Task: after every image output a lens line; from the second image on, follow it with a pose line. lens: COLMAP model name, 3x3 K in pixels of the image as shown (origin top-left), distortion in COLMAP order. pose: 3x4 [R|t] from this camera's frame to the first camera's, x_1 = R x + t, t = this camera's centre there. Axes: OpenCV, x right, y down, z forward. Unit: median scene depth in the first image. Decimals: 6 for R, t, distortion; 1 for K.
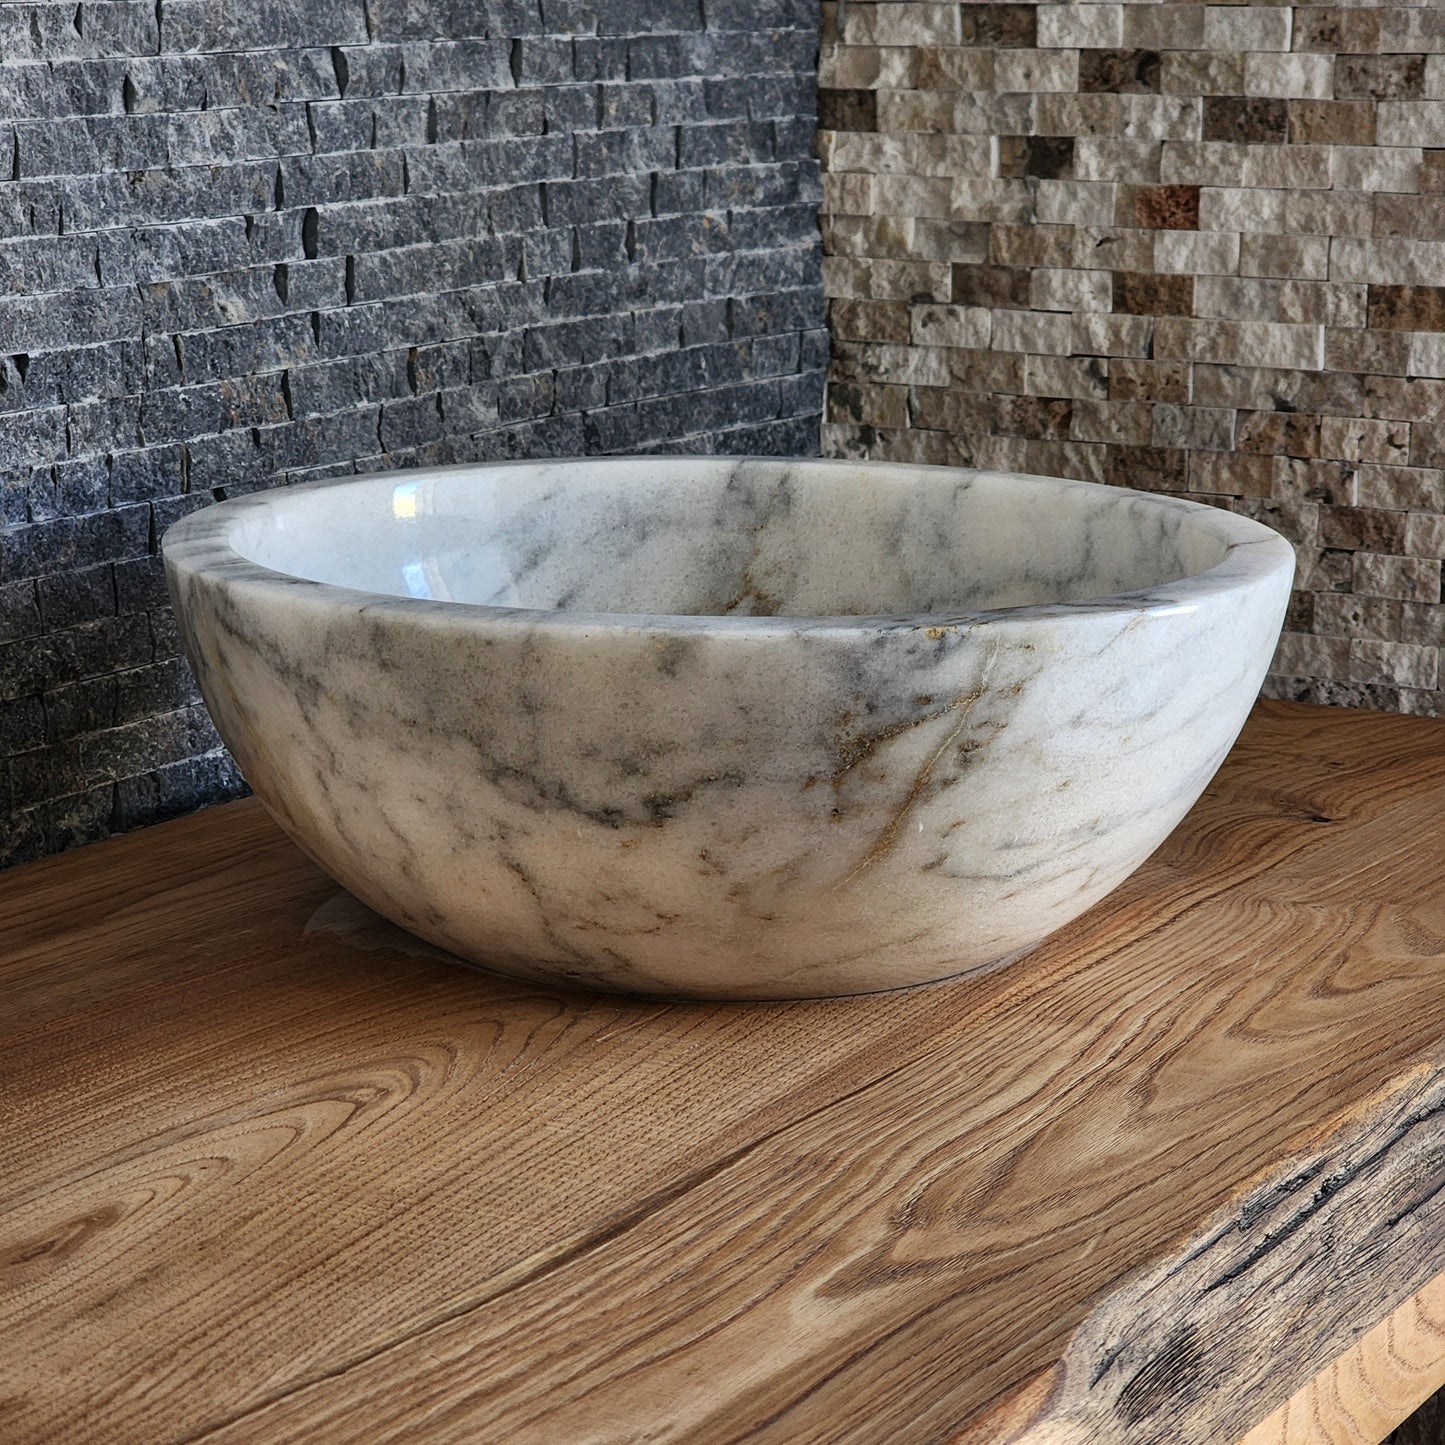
lens RADIAL K [[3710.3, 0, 716.2], [0, 3710.3, 783.9], [0, 0, 1]] dist [-0.292287, 3.232887]
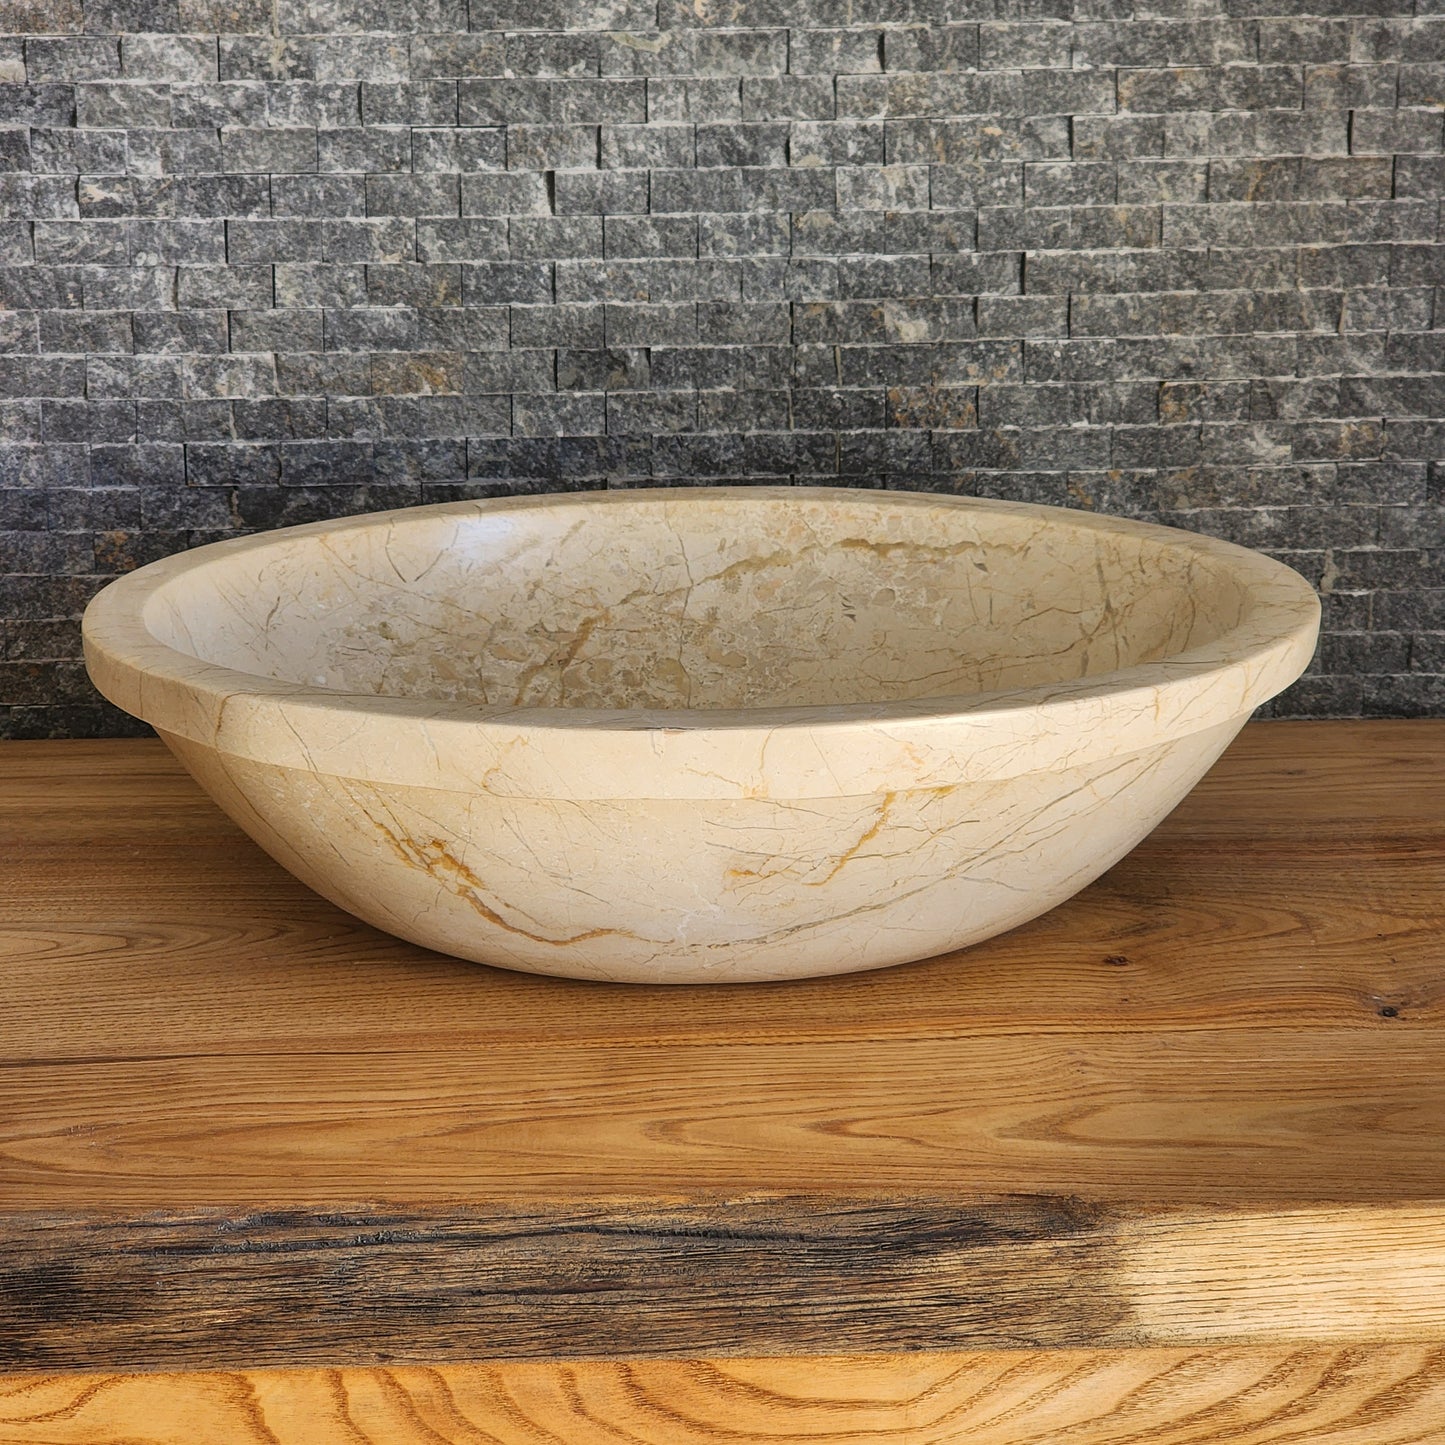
lens RADIAL K [[3767.8, 0, 723.9], [0, 3767.8, 706.0], [0, 0, 1]] dist [-0.469179, 6.653538]
pose [[0.569665, 0.242668, -0.785235, 0.734787], [-0.177726, 0.969183, 0.170579, -0.186883], [0.802431, 0.042384, 0.595238, 0.214601]]
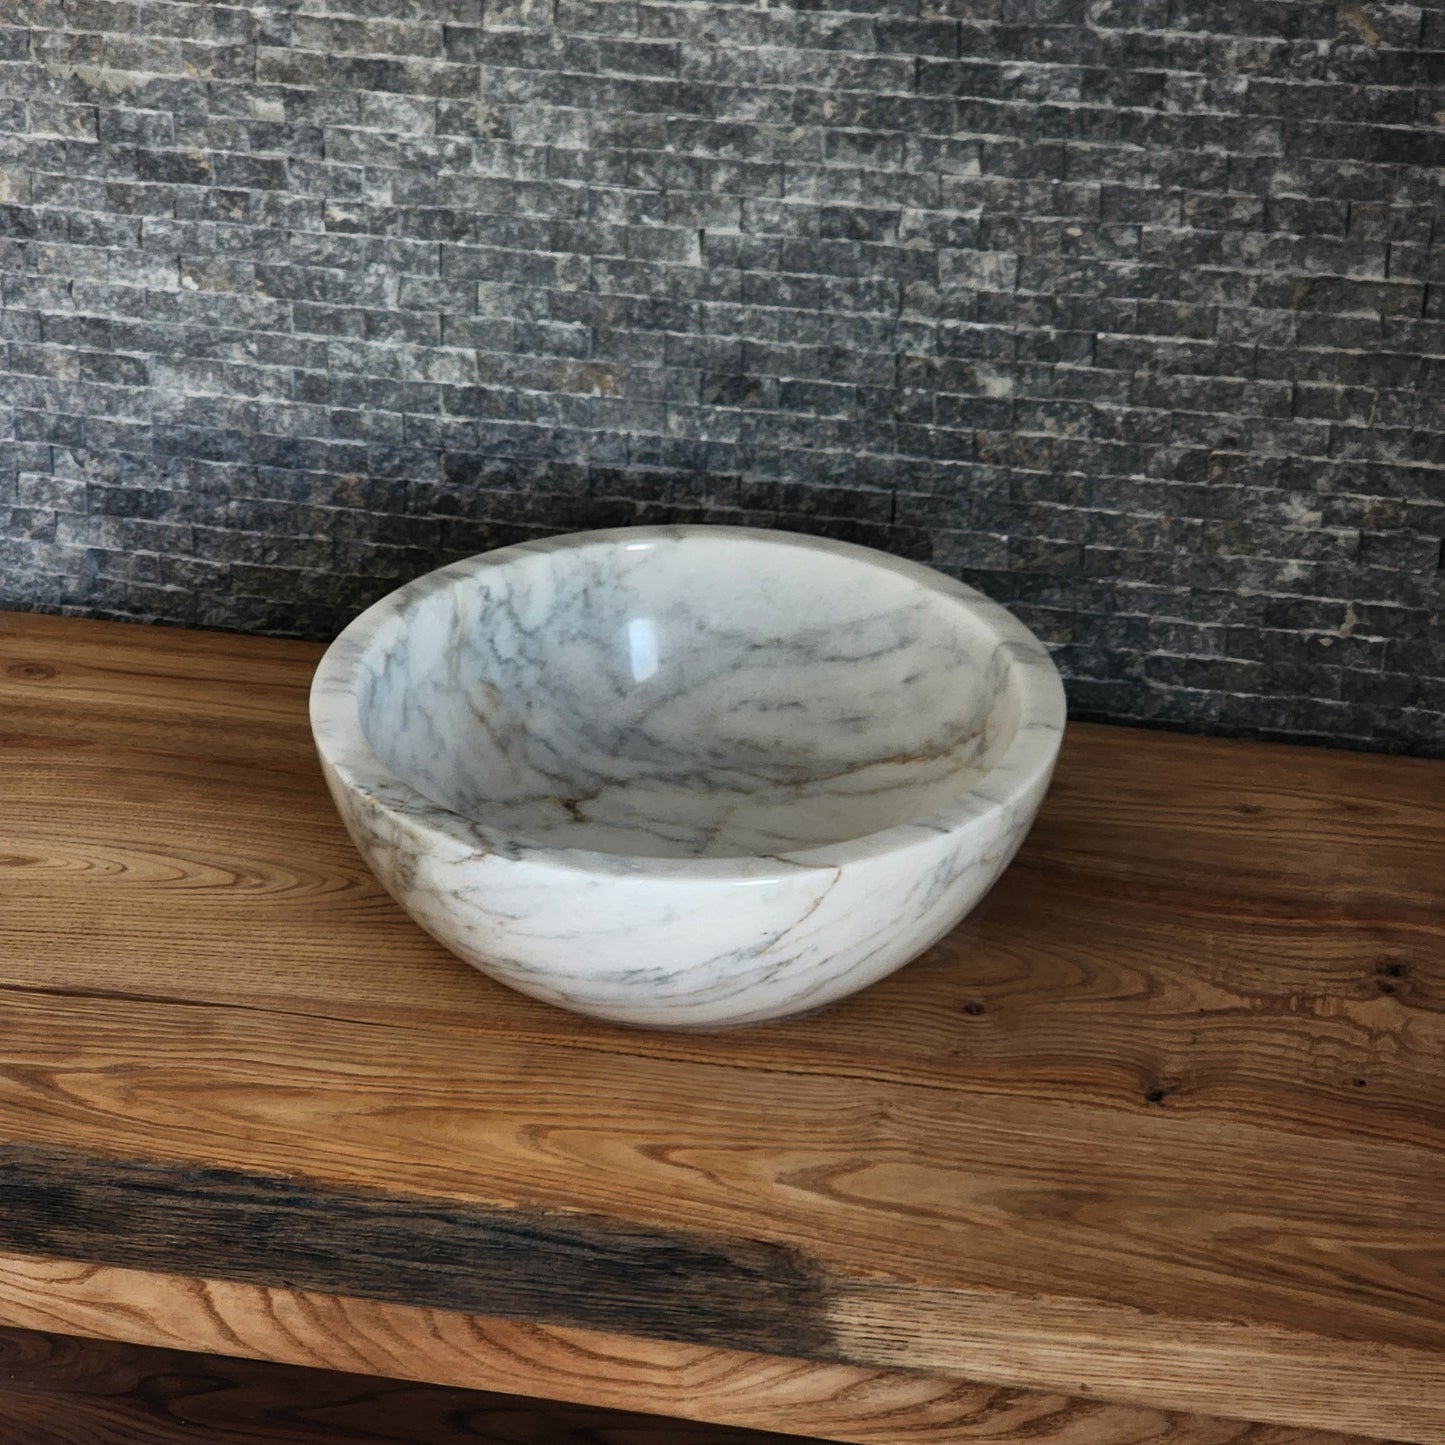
lens RADIAL K [[3745.8, 0, 727.8], [0, 3745.8, 755.6], [0, 0, 1]] dist [-0.672599, 10.777836]
pose [[0.337324, 0.452751, -0.825366, 0.960268], [-0.214778, 0.890644, 0.400780, -0.494751], [0.916560, 0.042077, 0.397677, 0.317335]]
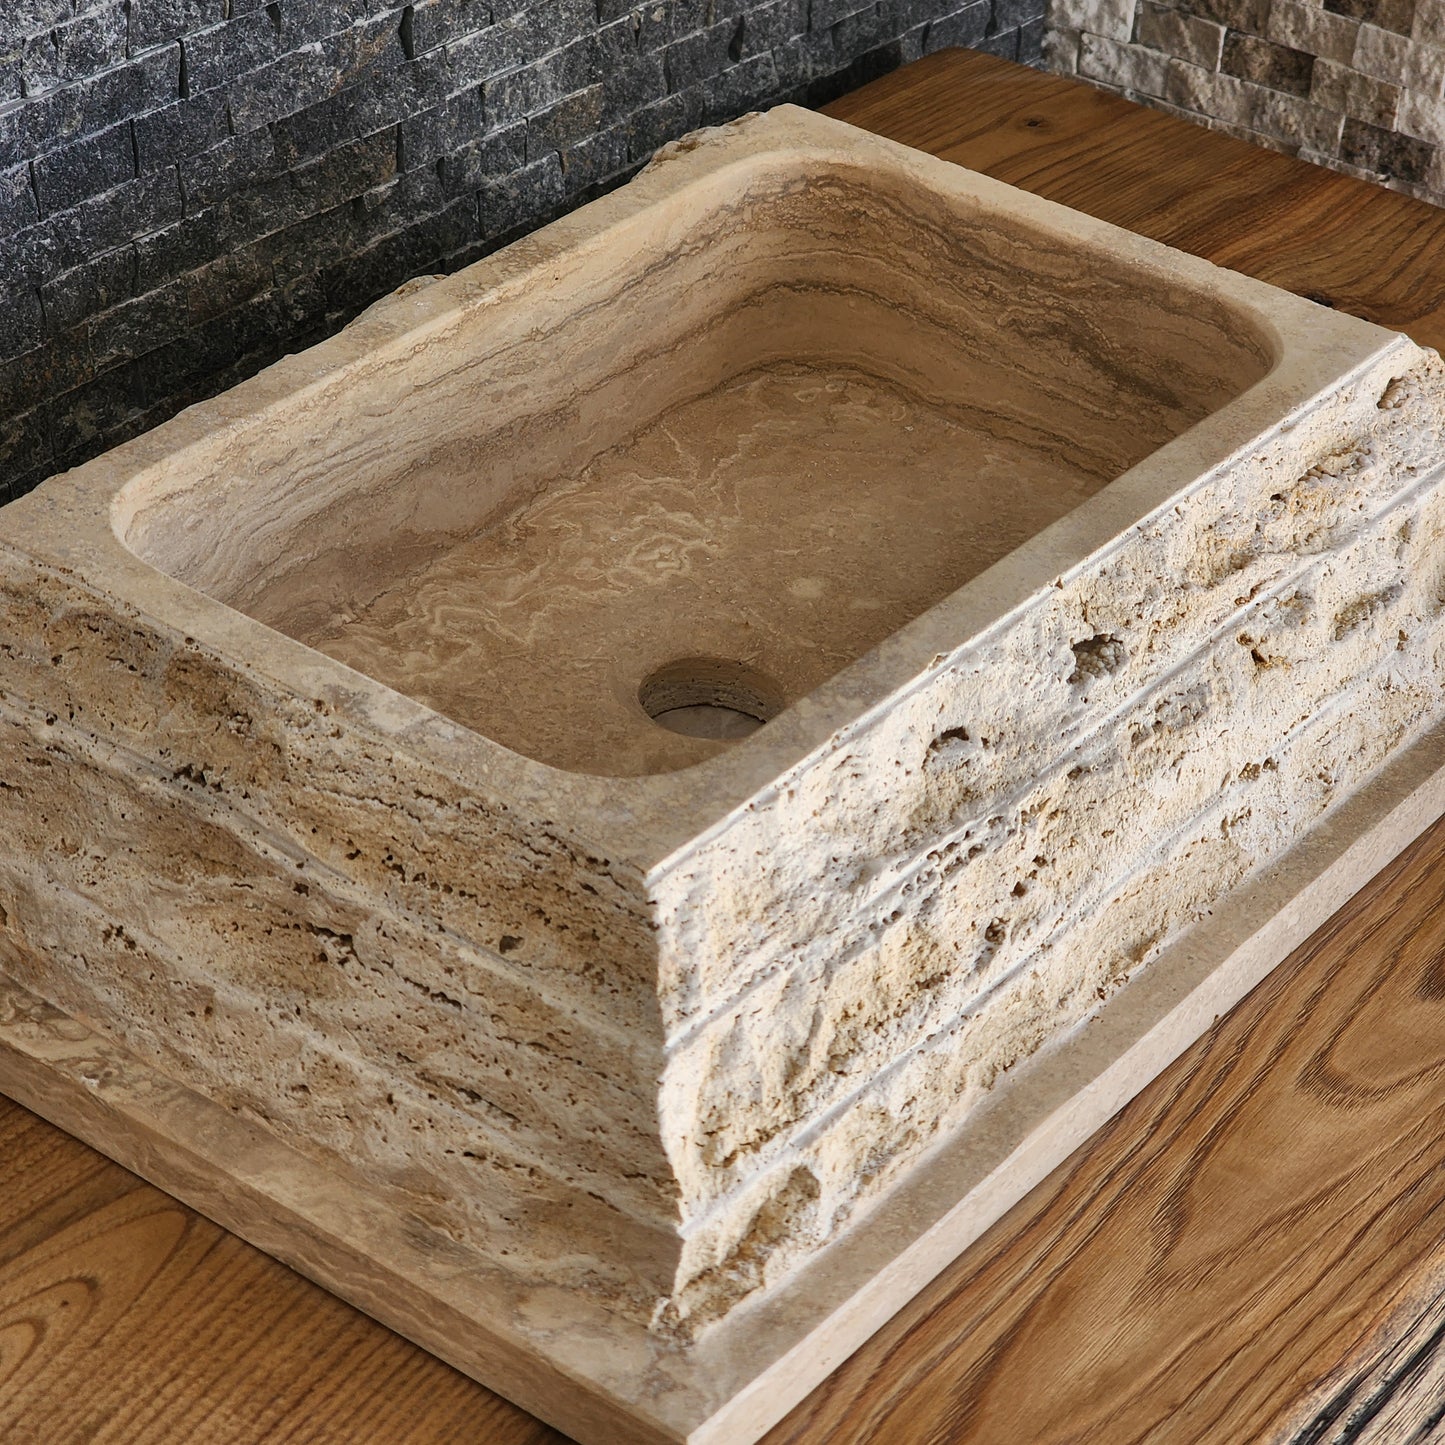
lens RADIAL K [[3688.2, 0, 769.4], [0, 3688.2, 720.3], [0, 0, 1]] dist [0.027805, -0.202133]
pose [[0.991847, 0.111311, -0.062049, 0.044283], [-0.081477, 0.928276, 0.362856, -0.220843], [0.097988, -0.354842, 0.929777, 0.151271]]
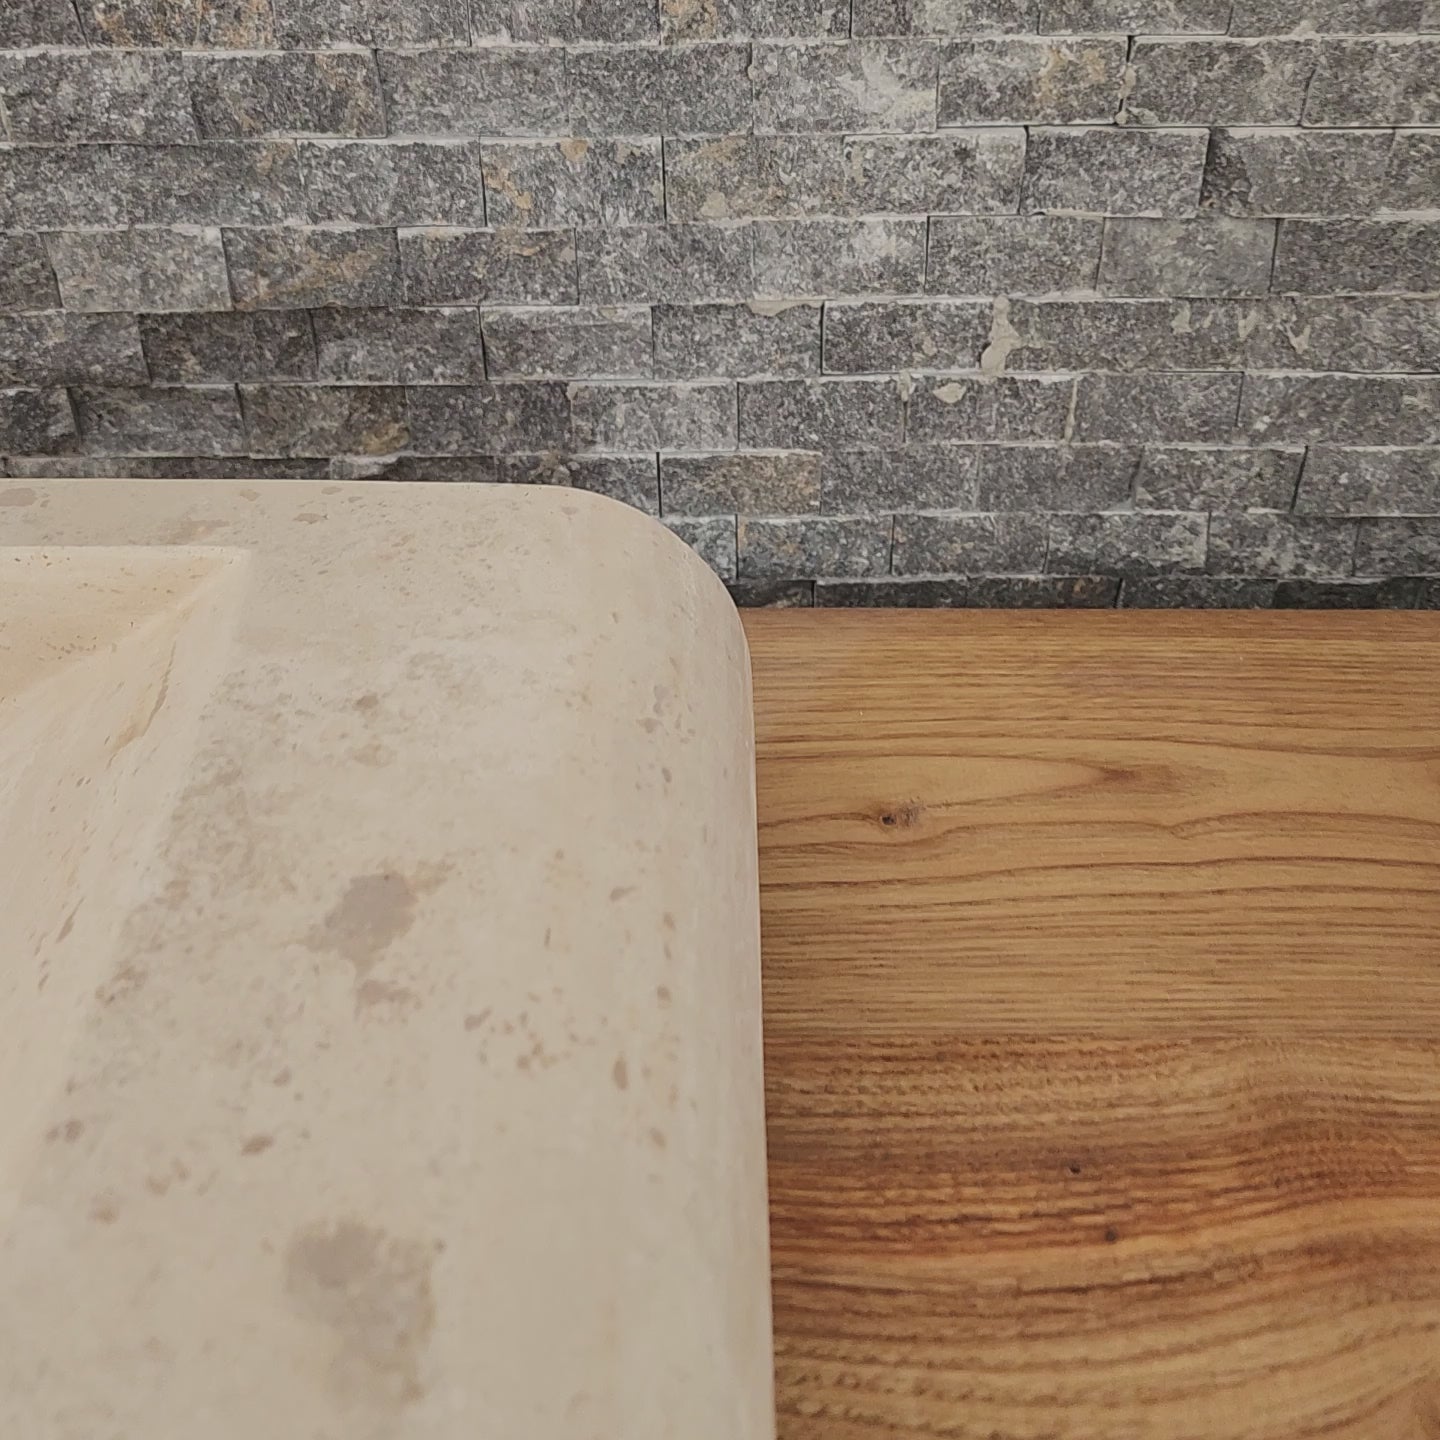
lens RADIAL K [[1546.9, 0, 735.0], [0, 1546.9, 629.3], [0, 0, 1]] dist [-0.019160, 0.050409]
pose [[0.530030, 0.495956, -0.687820, 0.119056], [-0.186174, 0.859398, 0.476208, -0.136846], [0.827289, -0.124350, 0.547841, 0.849402]]
